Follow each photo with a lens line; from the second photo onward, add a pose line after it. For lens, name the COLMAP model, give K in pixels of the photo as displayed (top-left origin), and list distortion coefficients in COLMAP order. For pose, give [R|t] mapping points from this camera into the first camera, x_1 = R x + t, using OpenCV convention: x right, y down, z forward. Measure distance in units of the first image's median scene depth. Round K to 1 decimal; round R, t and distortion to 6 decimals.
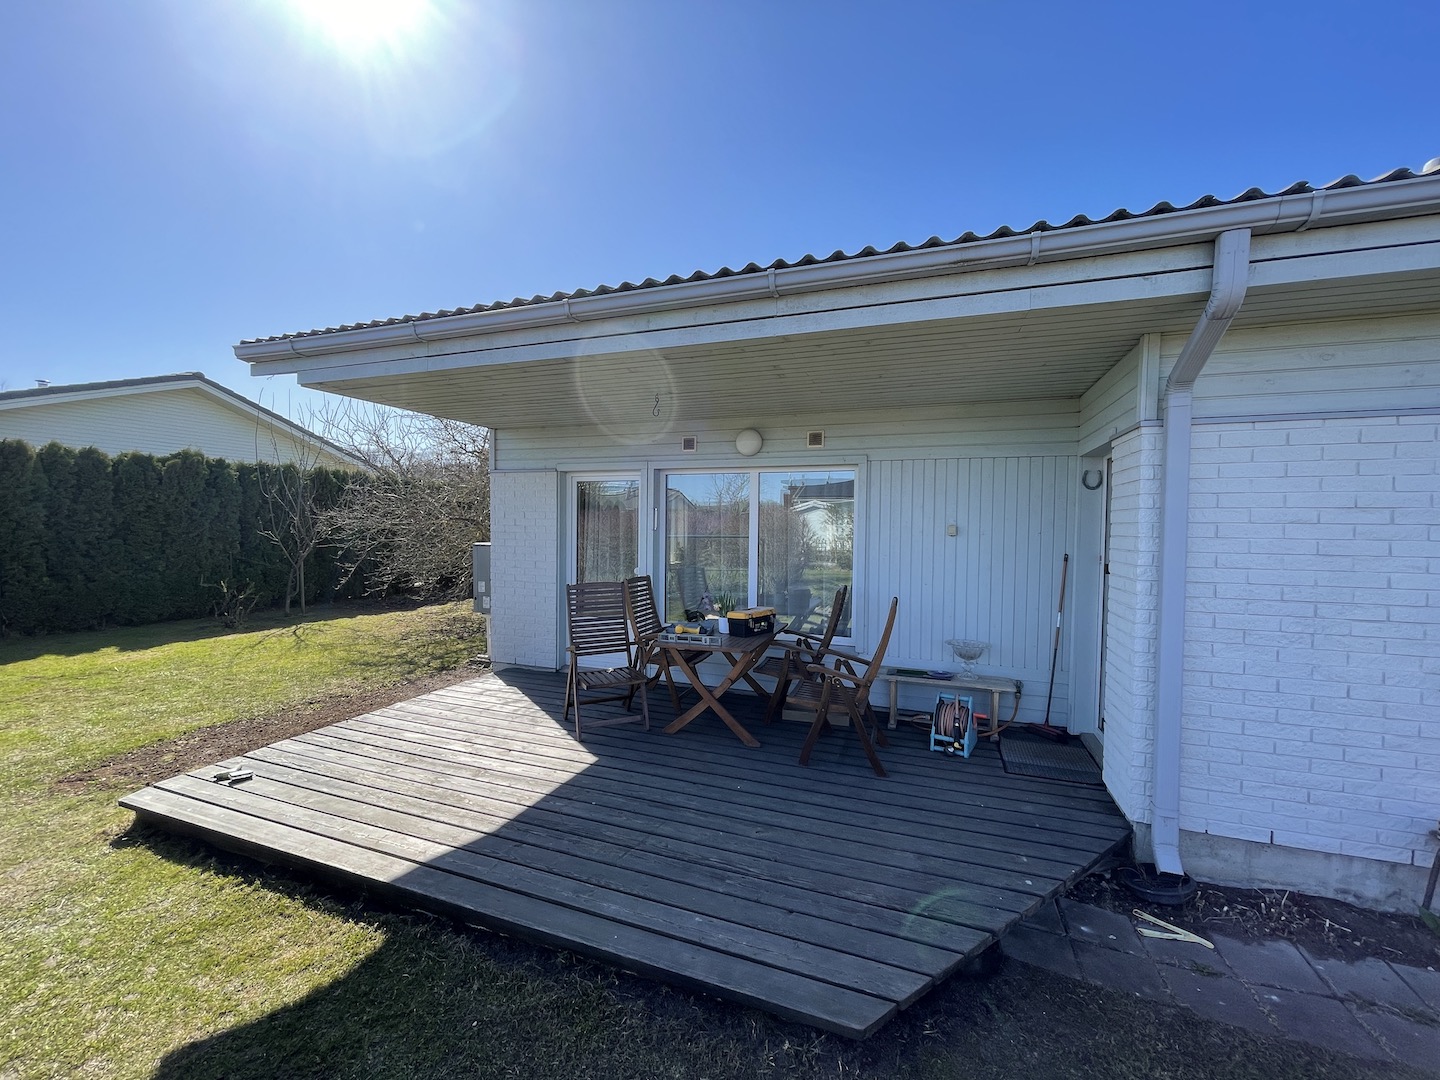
lens RADIAL K [[585.7, 0, 720.0], [0, 585.7, 540.0], [0, 0, 1]] dist [0.001968, 0.000222]
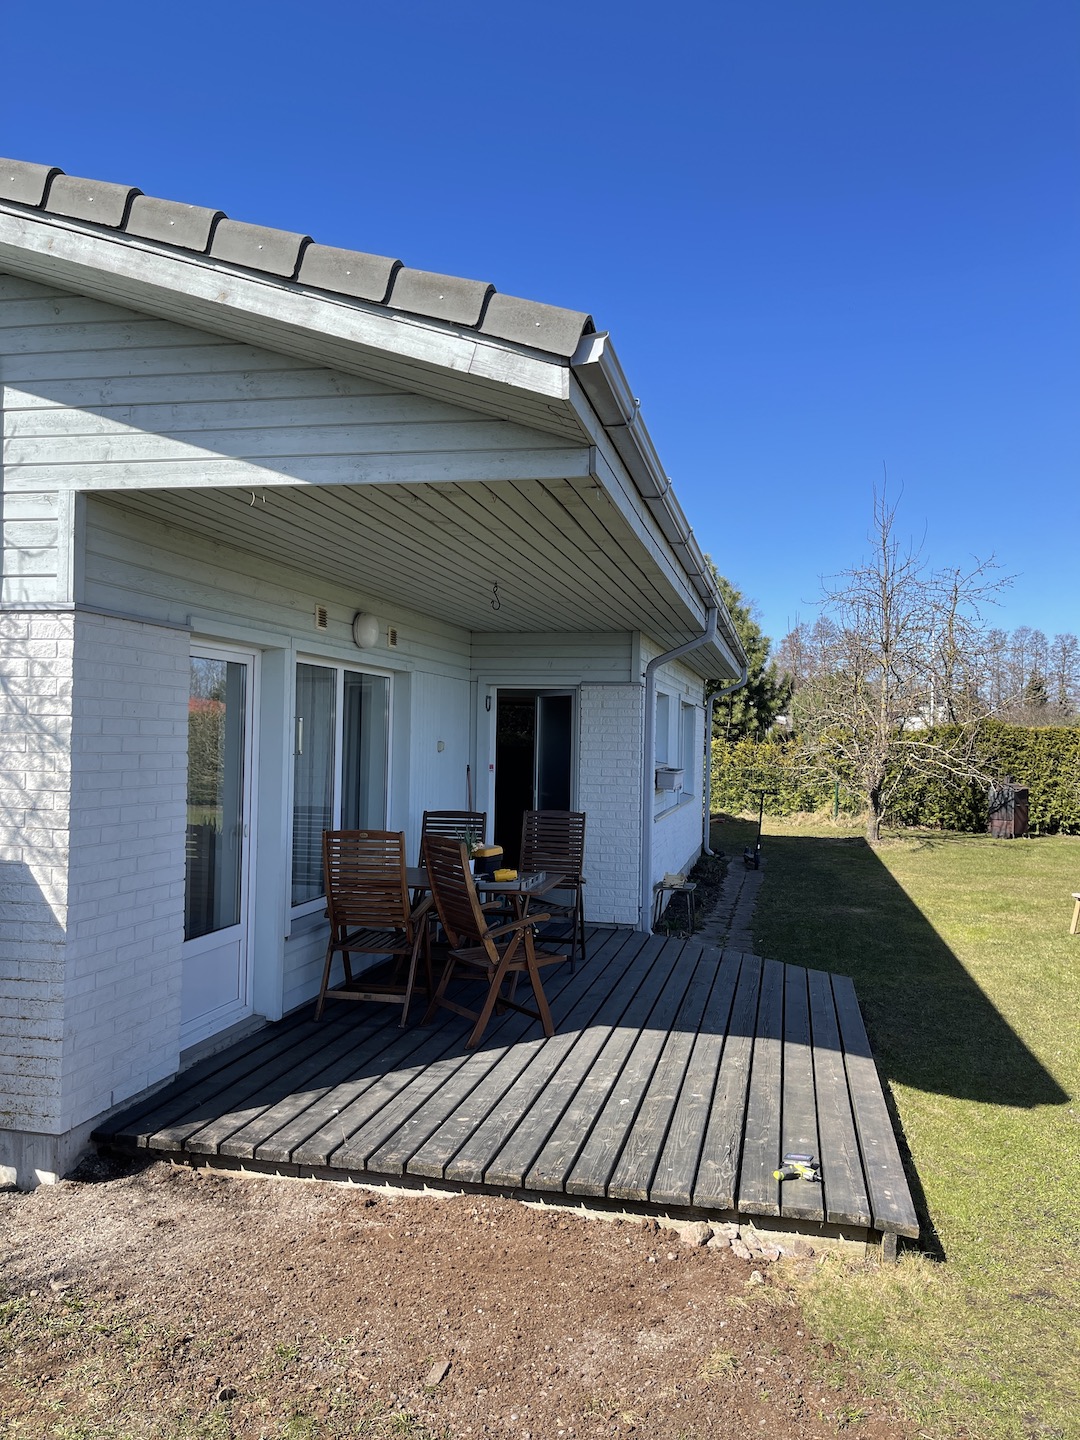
lens RADIAL K [[1108.6, 0, 540.0], [0, 1108.6, 720.0], [0, 0, 1]] dist [0.031886, -0.006887]
pose [[-0.140288, 0.005825, 0.990094, -1.551078], [0.008209, 0.999955, -0.004720, -0.050786], [-0.990077, 0.007466, -0.140330, 1.141062]]
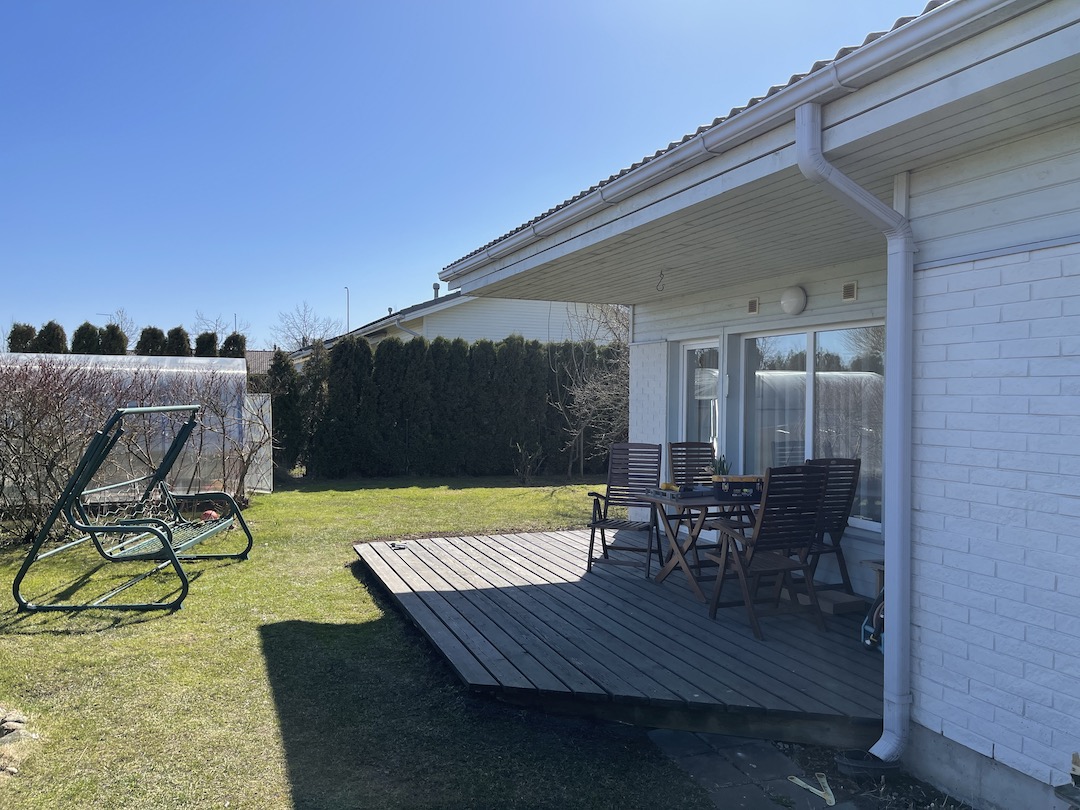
lens RADIAL K [[831.4, 0, 540.0], [0, 831.4, 405.0], [0, 0, 1]] dist [0.031886, -0.006887]
pose [[0.660964, 0.004241, -0.750406, 0.938255], [-0.021654, 0.999675, -0.013422, 0.027868], [0.750105, 0.025121, 0.660841, -0.195256]]
